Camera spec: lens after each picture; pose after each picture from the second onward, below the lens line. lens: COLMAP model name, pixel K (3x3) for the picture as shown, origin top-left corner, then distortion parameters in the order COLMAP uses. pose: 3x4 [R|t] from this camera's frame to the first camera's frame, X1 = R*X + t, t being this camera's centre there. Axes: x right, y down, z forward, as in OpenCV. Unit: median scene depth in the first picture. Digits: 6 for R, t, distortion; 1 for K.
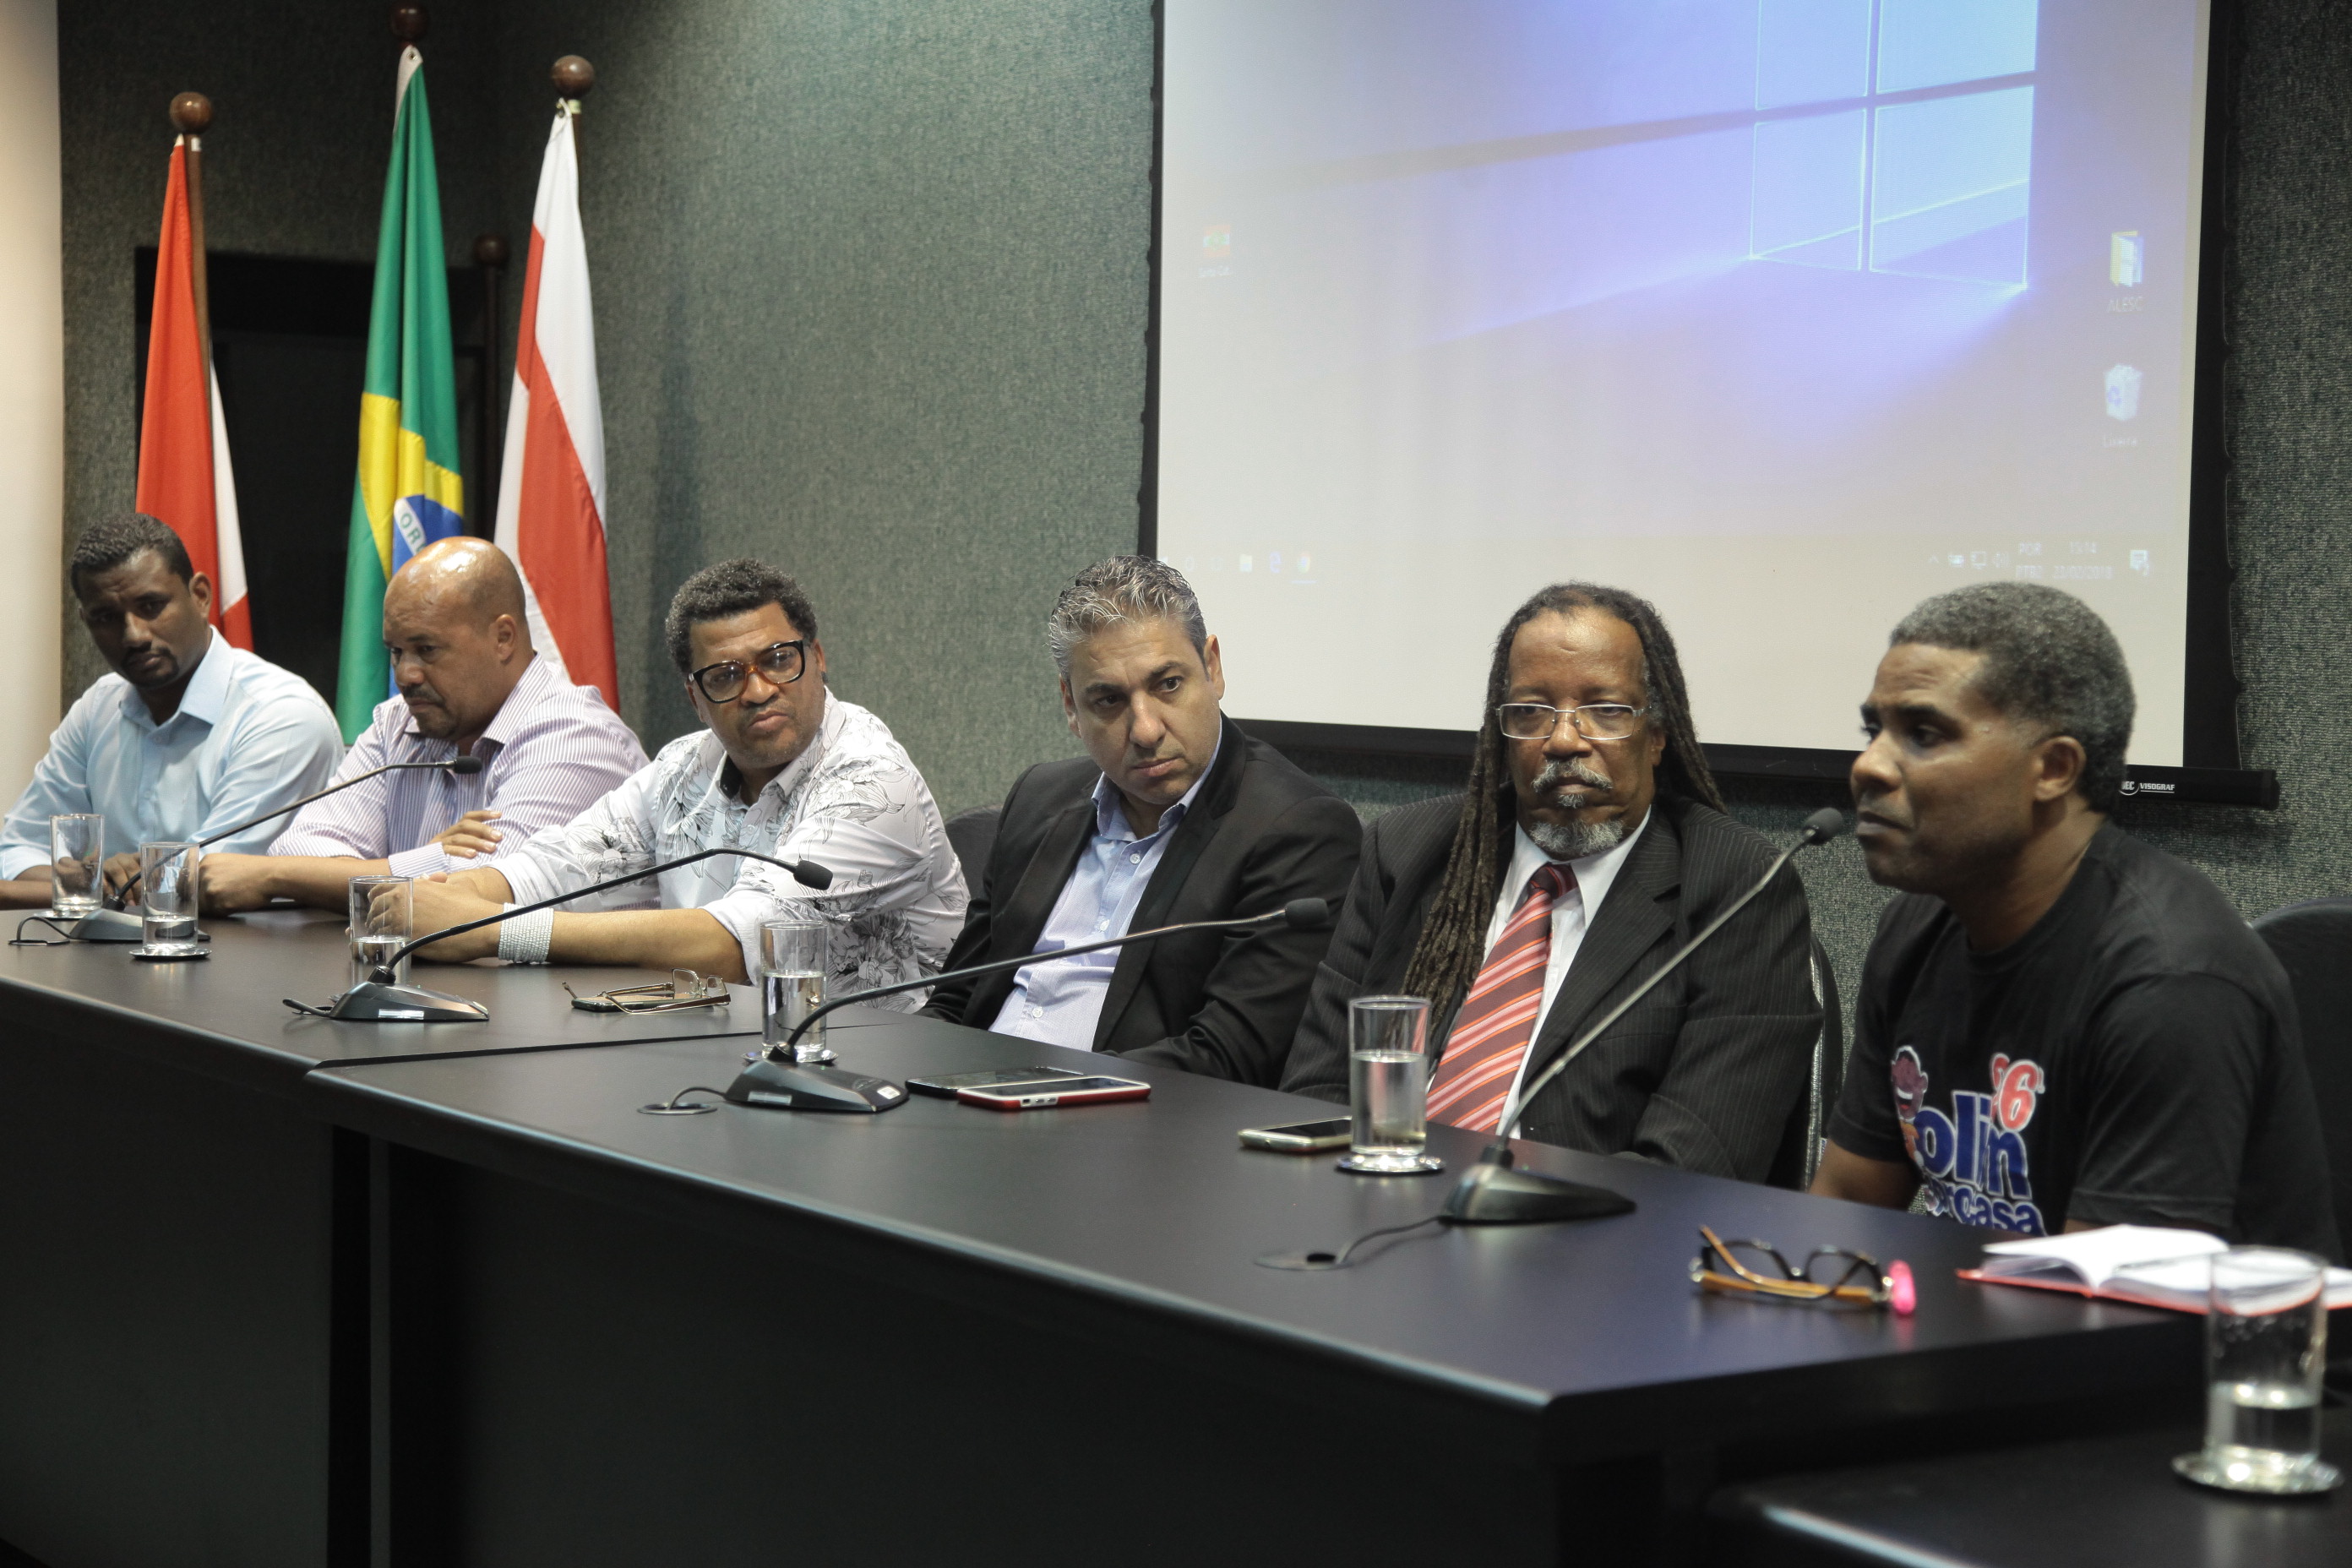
lens RADIAL K [[4275.2, 0, 1199.4], [0, 4275.2, 789.3], [0, 0, 1]] dist [0.276284, 0.000000]
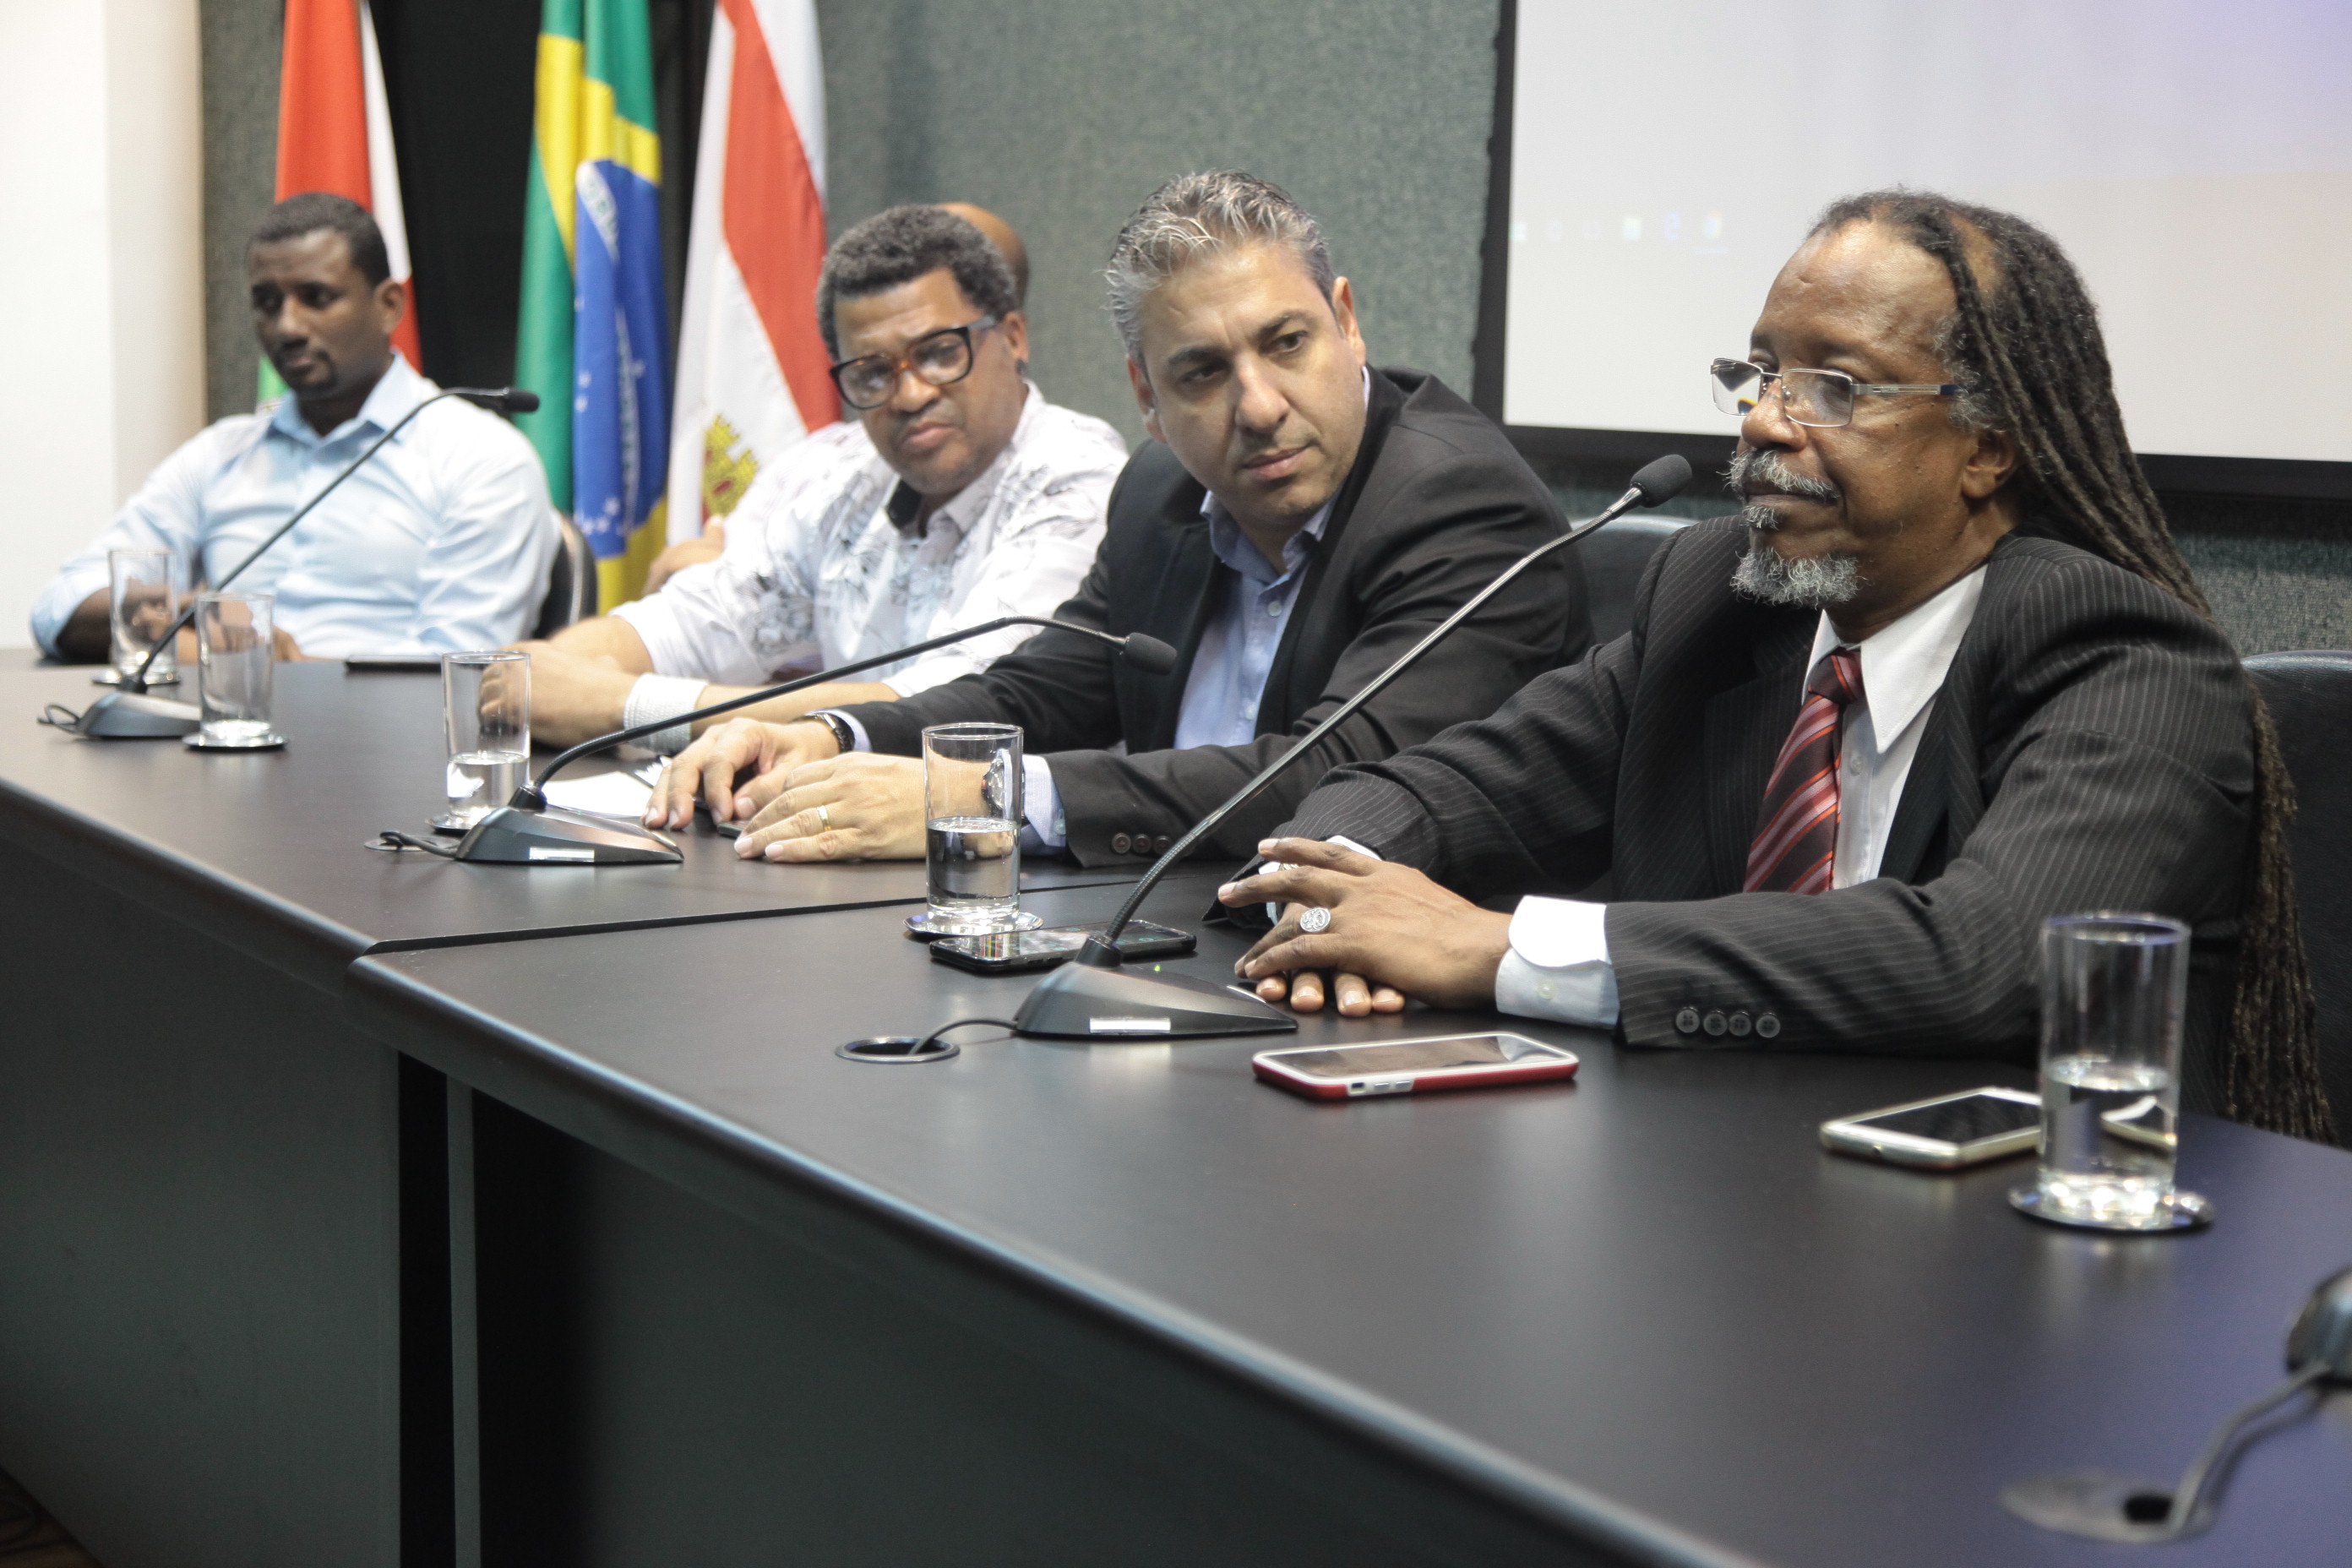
lens RADIAL K [[3693.8, 0, 1061.6], [0, 3693.8, 712.0], [0, 0, 1]] dist [0.307008, 0.000000]
pose [[0.996577, 0.008965, -0.082187, -0.032456], [-0.003951, 0.998132, 0.060964, -0.005512], [0.082580, -0.060431, 0.994751, 0.282939]]
